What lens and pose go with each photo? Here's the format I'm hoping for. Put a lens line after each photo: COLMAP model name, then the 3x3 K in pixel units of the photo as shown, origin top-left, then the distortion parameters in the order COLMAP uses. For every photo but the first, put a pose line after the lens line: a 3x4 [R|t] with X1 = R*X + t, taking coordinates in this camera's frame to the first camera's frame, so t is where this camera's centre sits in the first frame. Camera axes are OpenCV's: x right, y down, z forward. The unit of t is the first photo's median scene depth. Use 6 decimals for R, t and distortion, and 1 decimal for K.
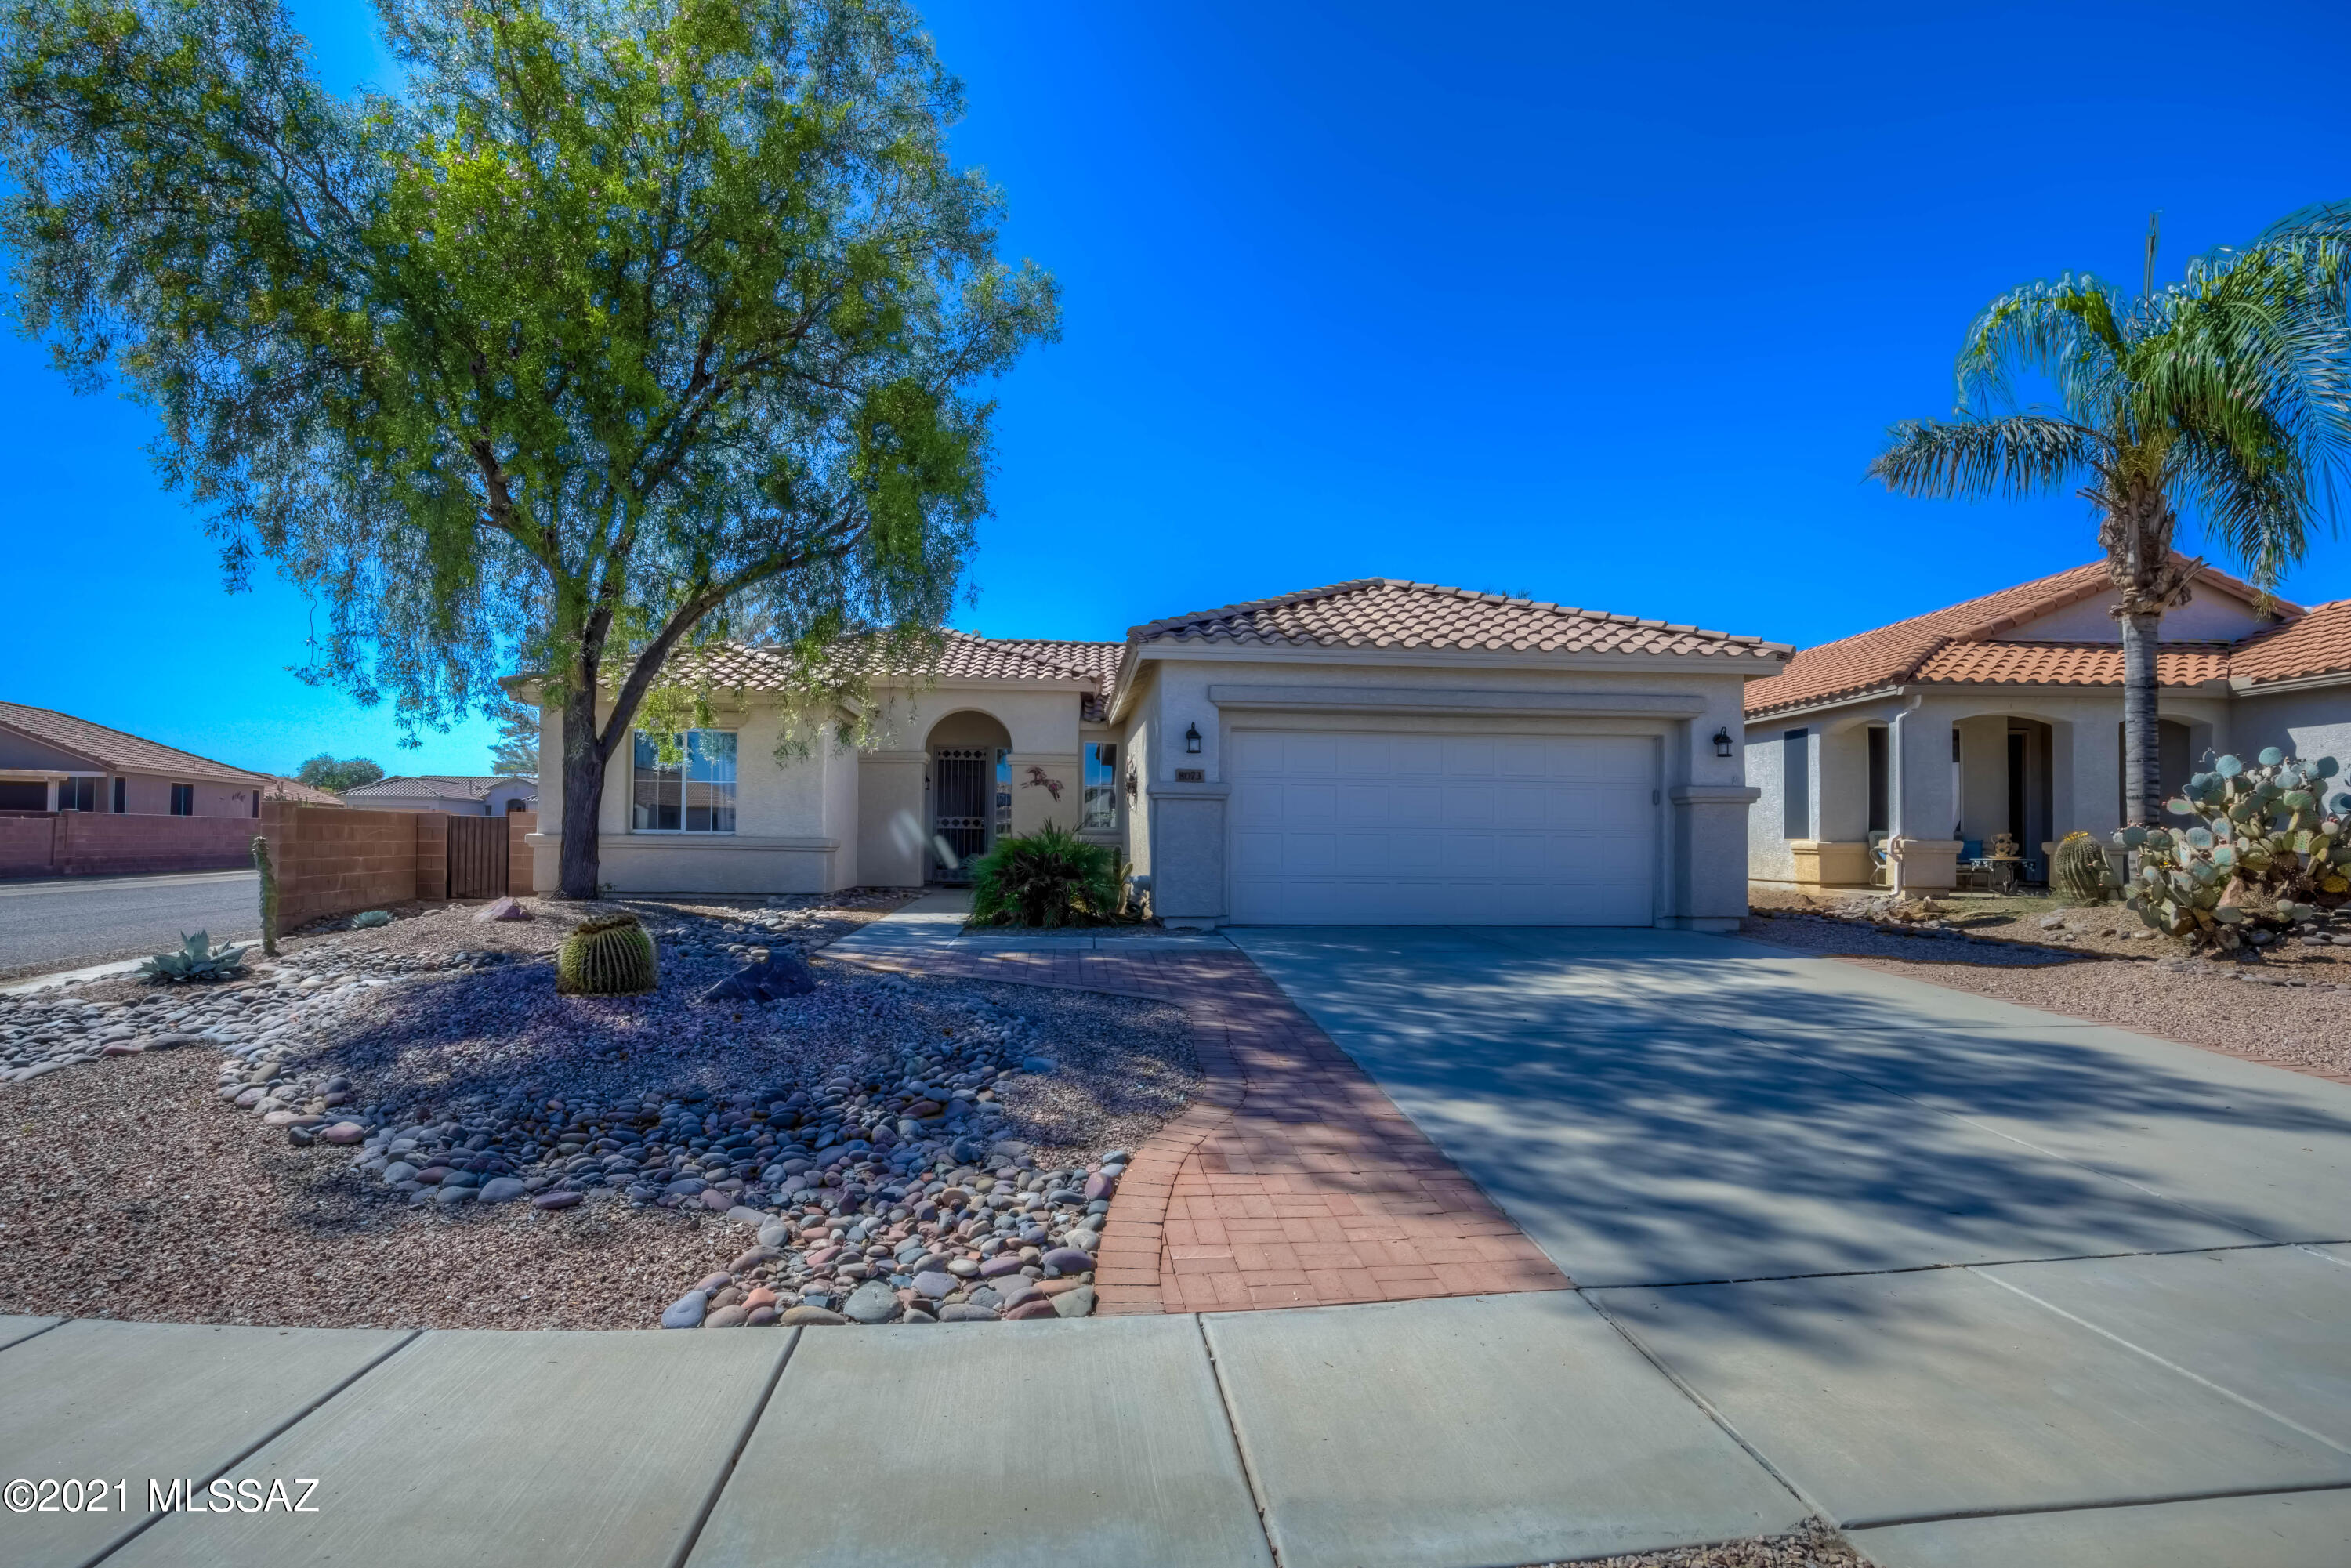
lens RADIAL K [[1115.2, 0, 1254.5], [0, 1115.2, 828.1], [0, 0, 1]] dist [-0.020755, -0.000234]
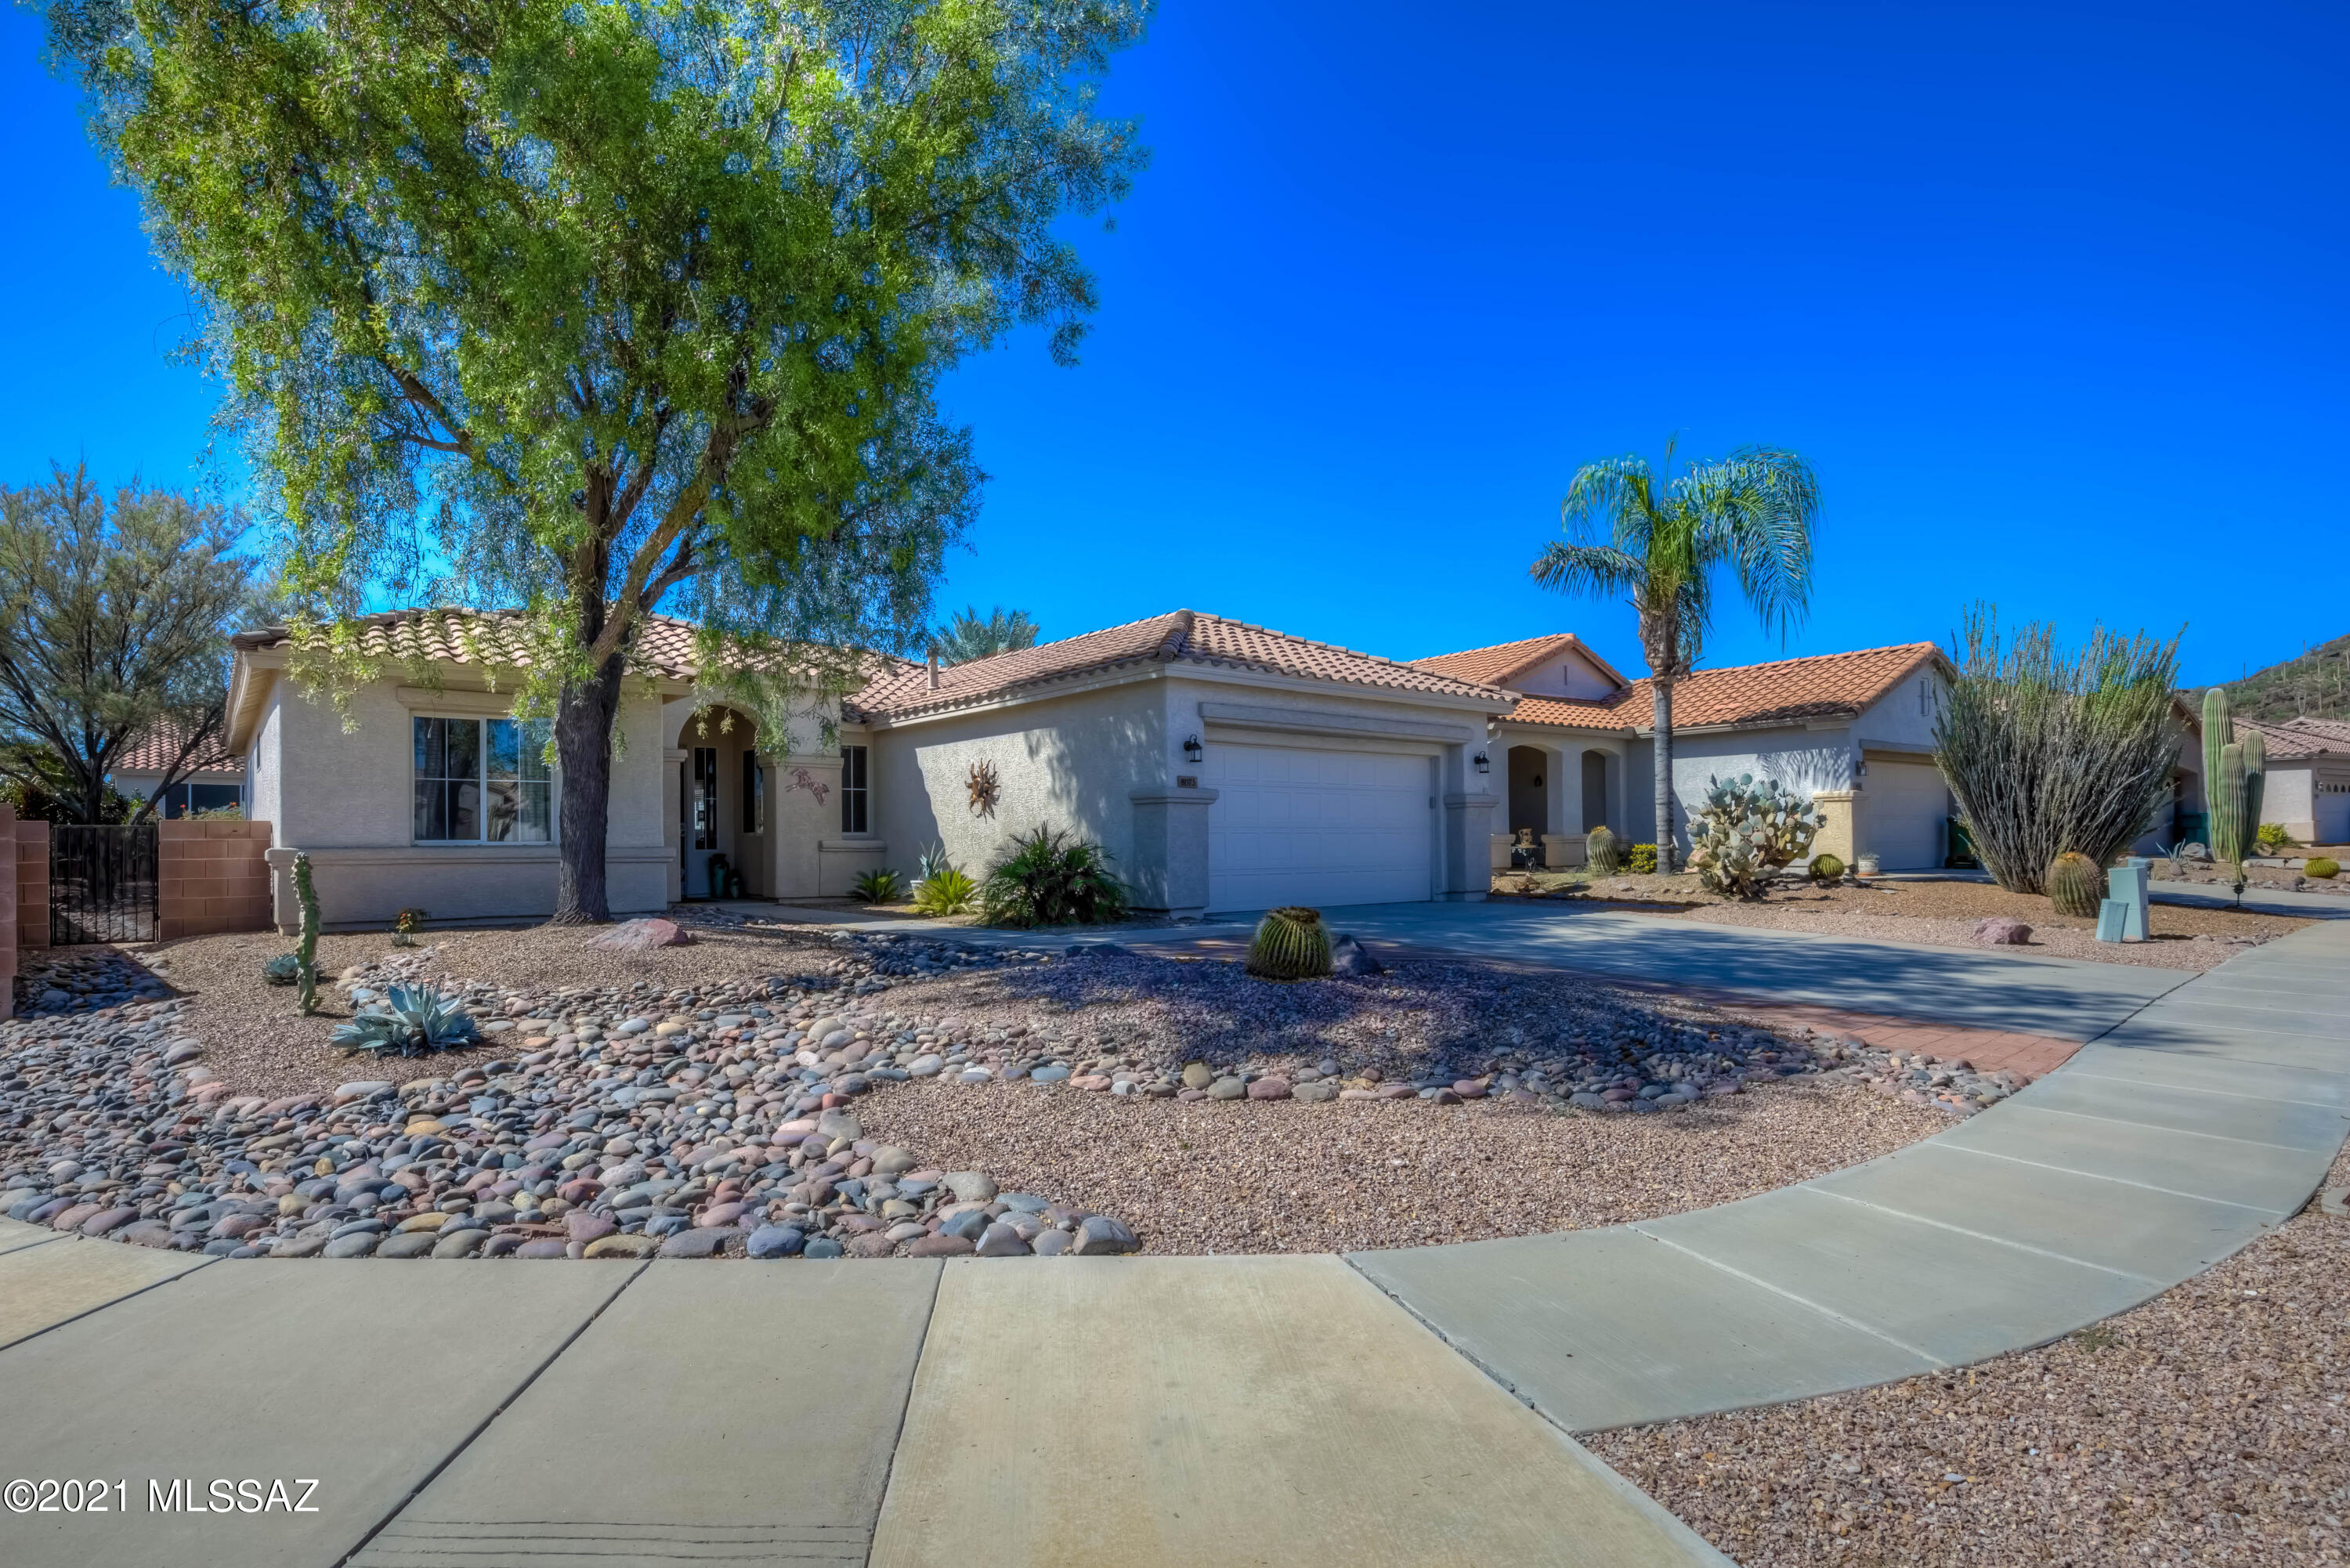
lens RADIAL K [[1100.3, 0, 1173.9], [0, 1100.3, 837.4], [0, 0, 1]] dist [-0.000585, -0.000011]
pose [[0.838832, -0.014019, 0.544210, -0.630558], [0.012059, 0.999902, 0.007170, 0.000538], [-0.544257, 0.000548, 0.838919, 0.072876]]
